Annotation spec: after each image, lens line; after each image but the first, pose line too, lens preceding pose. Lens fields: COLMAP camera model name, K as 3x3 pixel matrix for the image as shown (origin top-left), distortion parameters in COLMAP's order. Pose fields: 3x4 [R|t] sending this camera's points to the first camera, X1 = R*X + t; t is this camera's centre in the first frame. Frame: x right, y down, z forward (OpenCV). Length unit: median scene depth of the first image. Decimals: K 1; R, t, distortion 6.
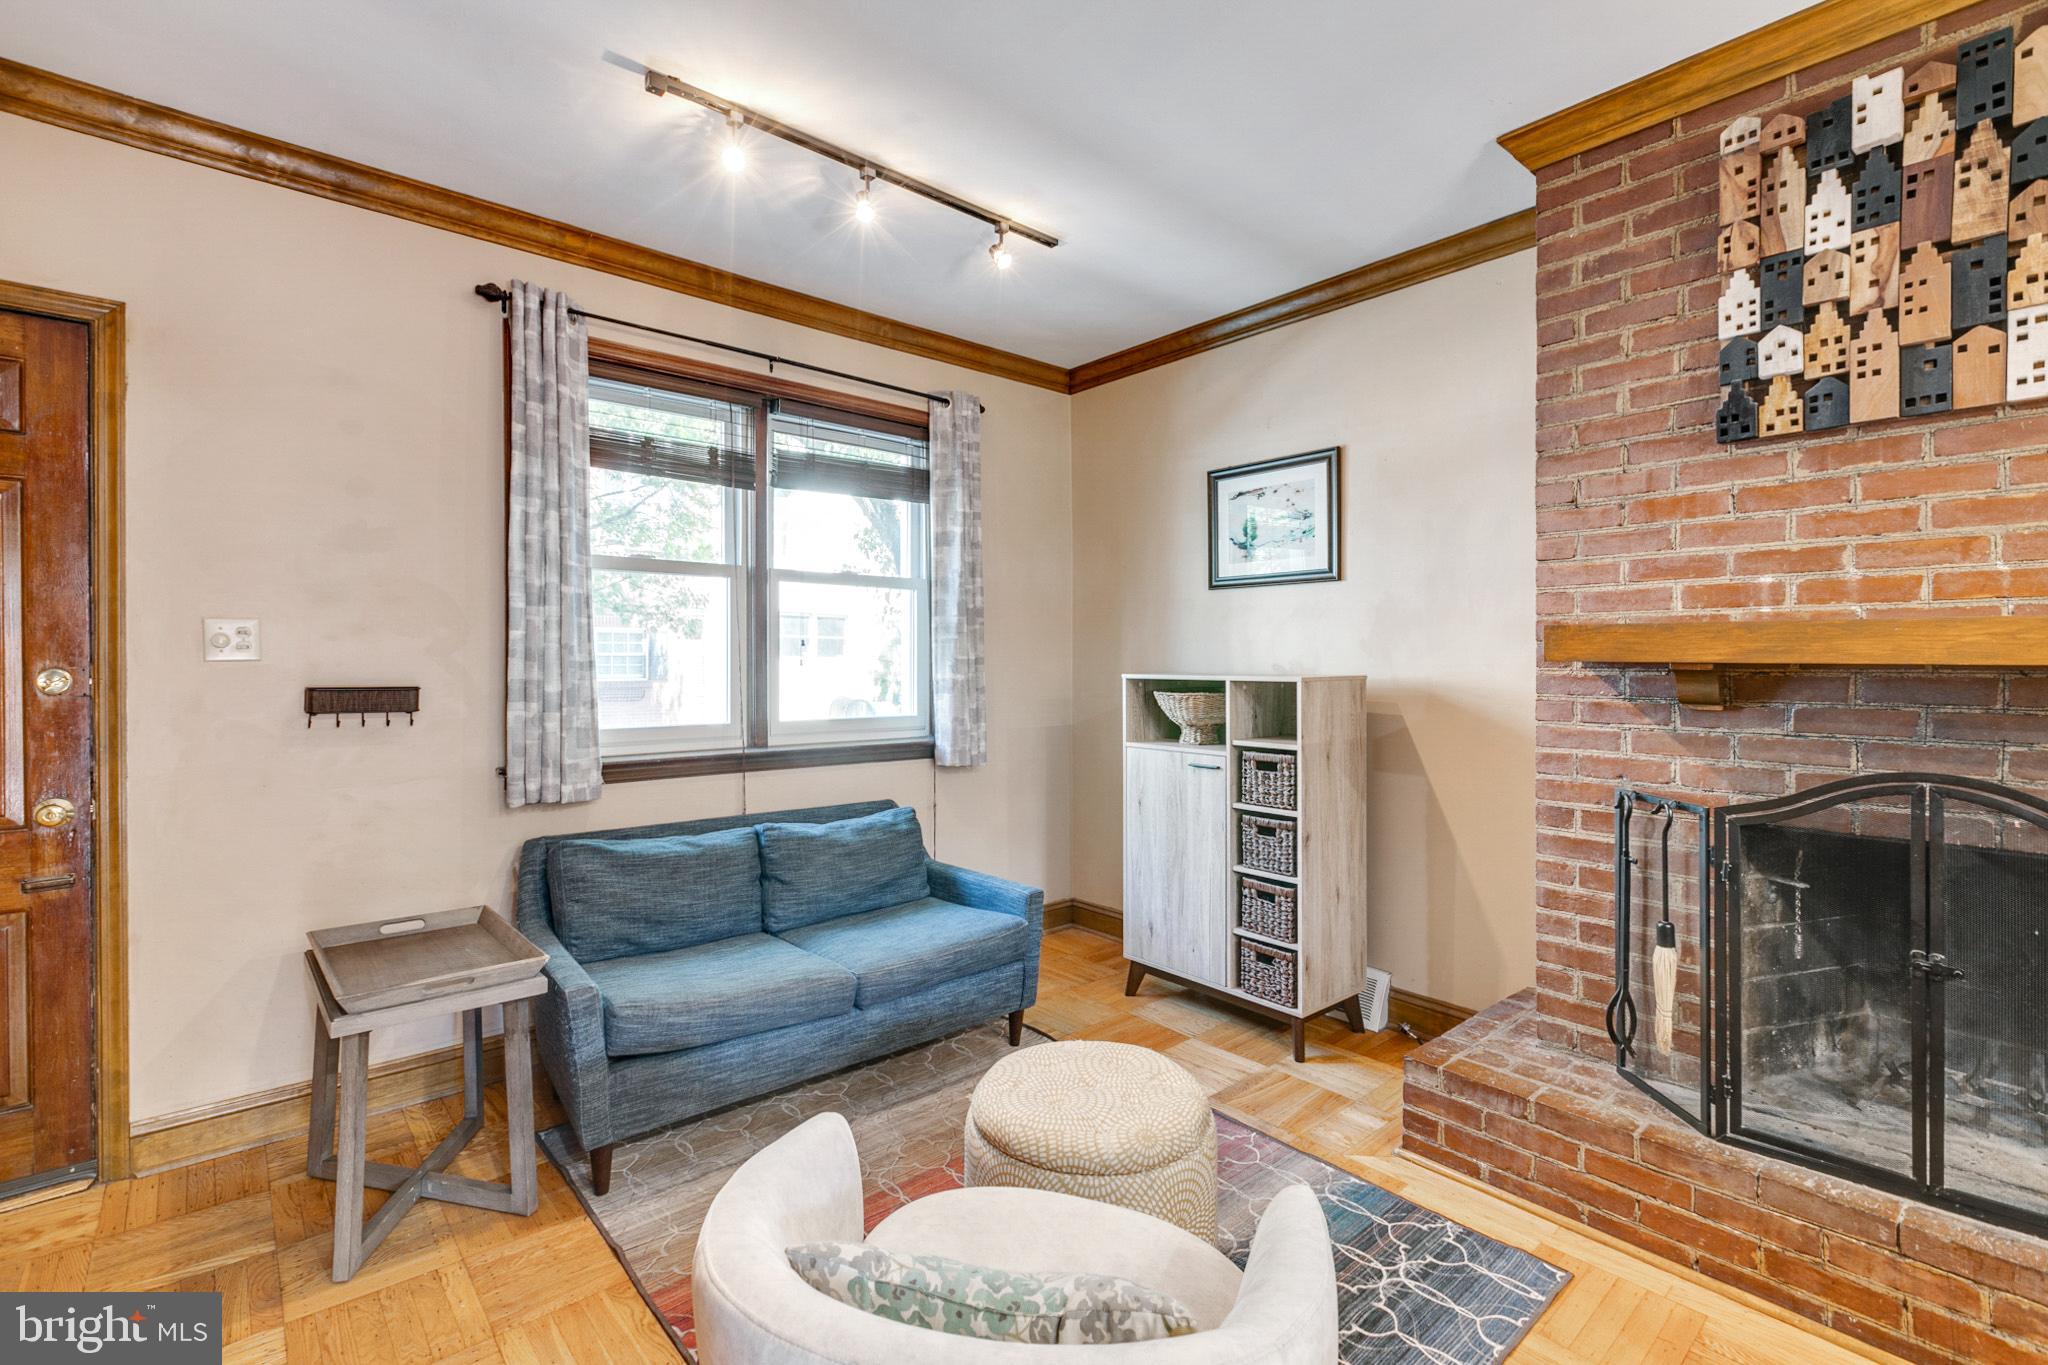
lens RADIAL K [[926.4, 0, 1027.8], [0, 926.4, 663.1], [0, 0, 1]] dist [0.000624, 0.000342]
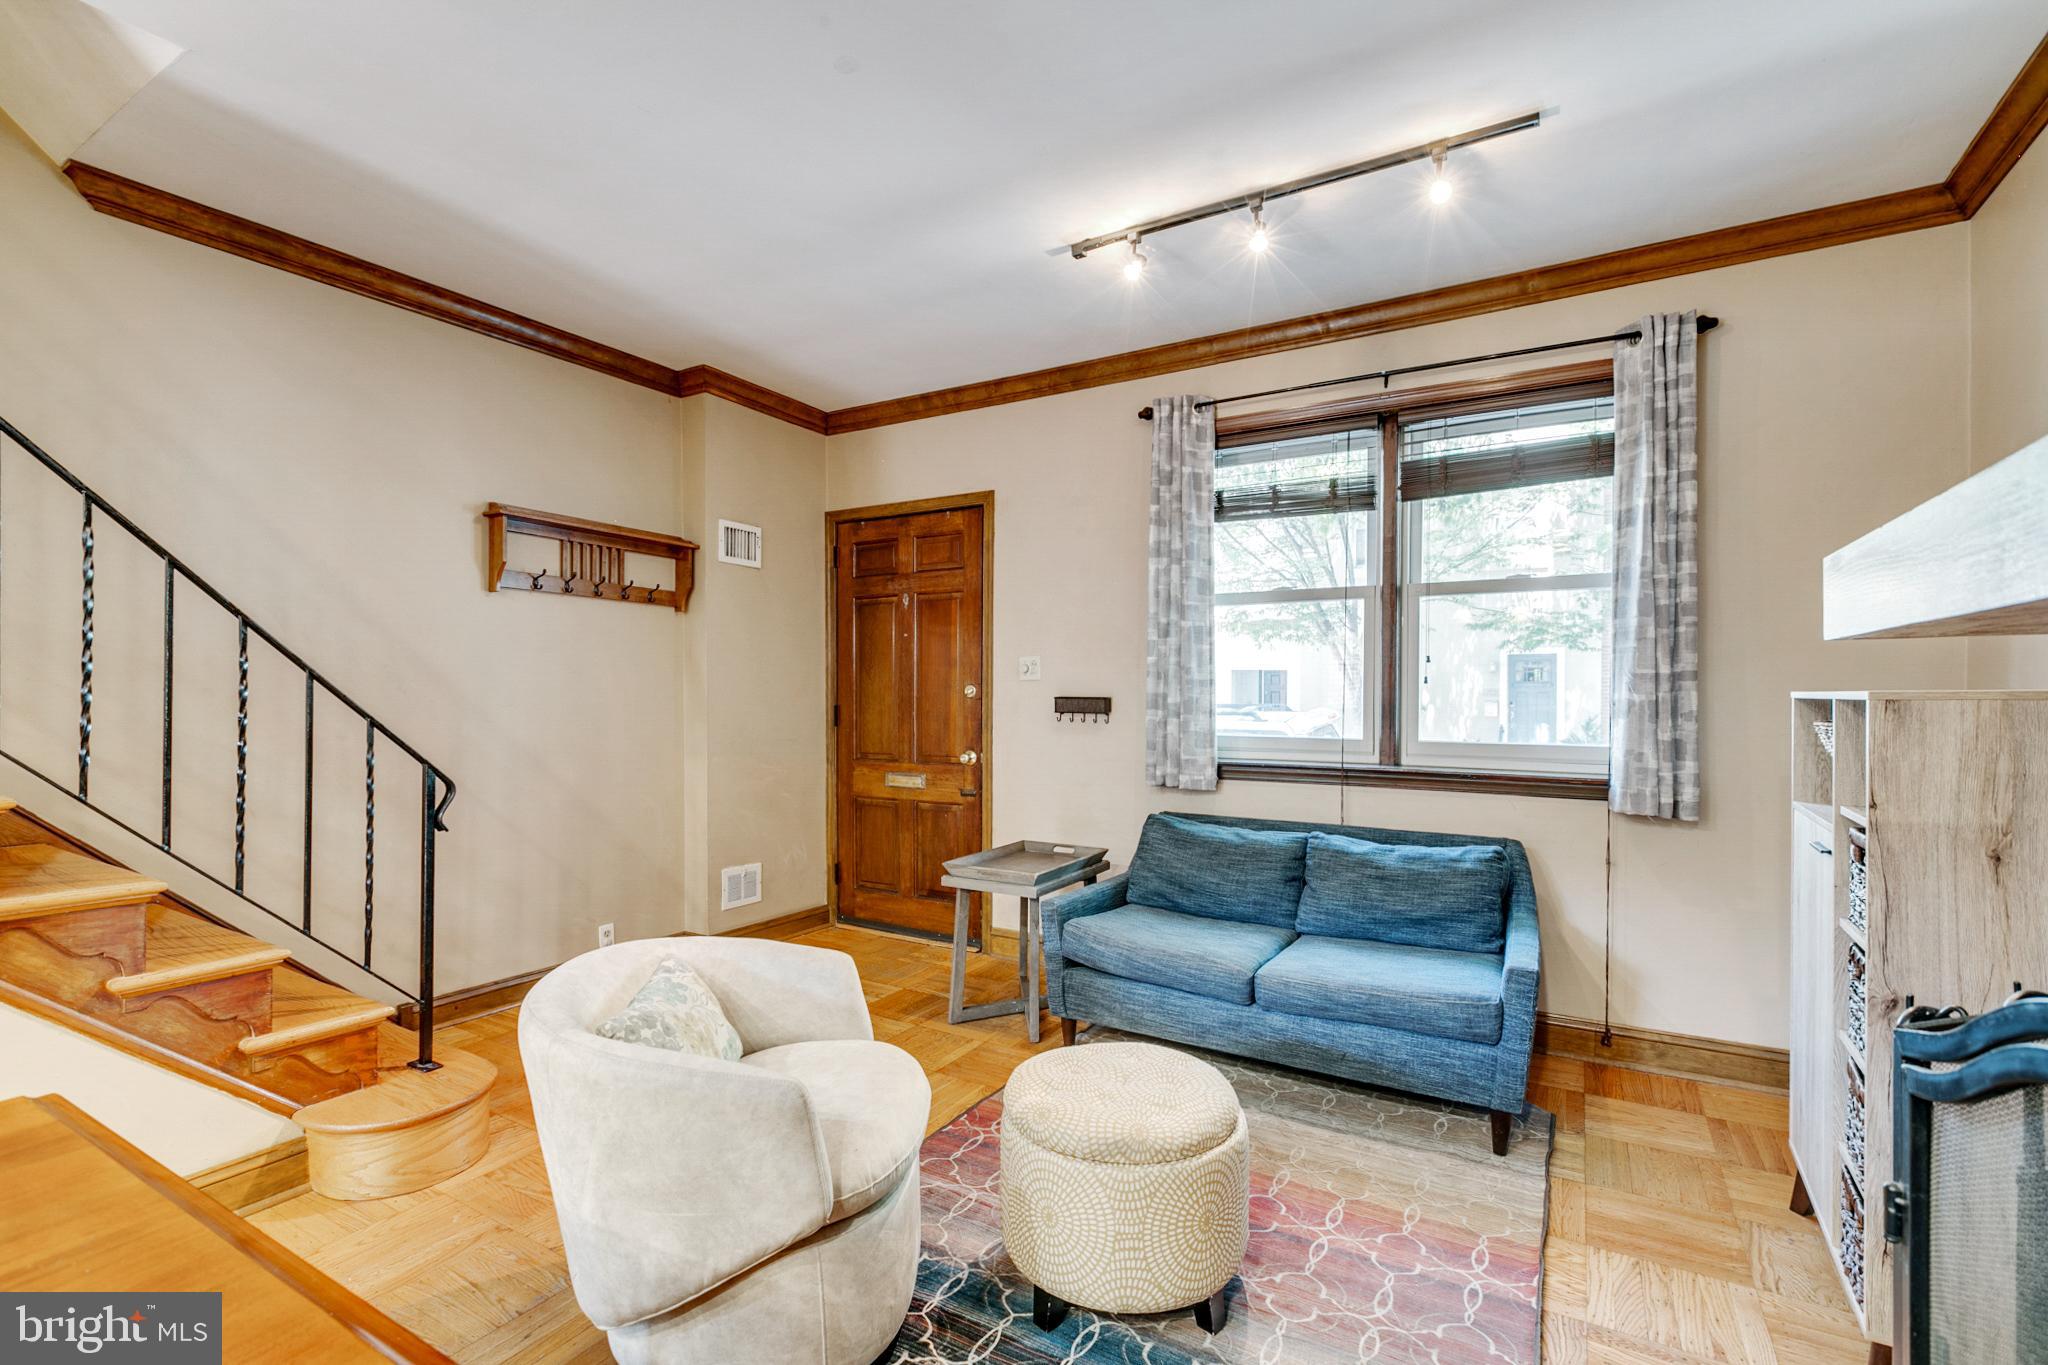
lens RADIAL K [[928.2, 0, 1019.1], [0, 928.2, 700.9], [0, 0, 1]] dist [0.000861, 0.000066]
pose [[0.298041, 0.008240, -0.954518, 0.649872], [-0.004348, 0.999964, 0.007275, 0.019099], [0.954543, 0.001982, 0.298066, 0.380806]]
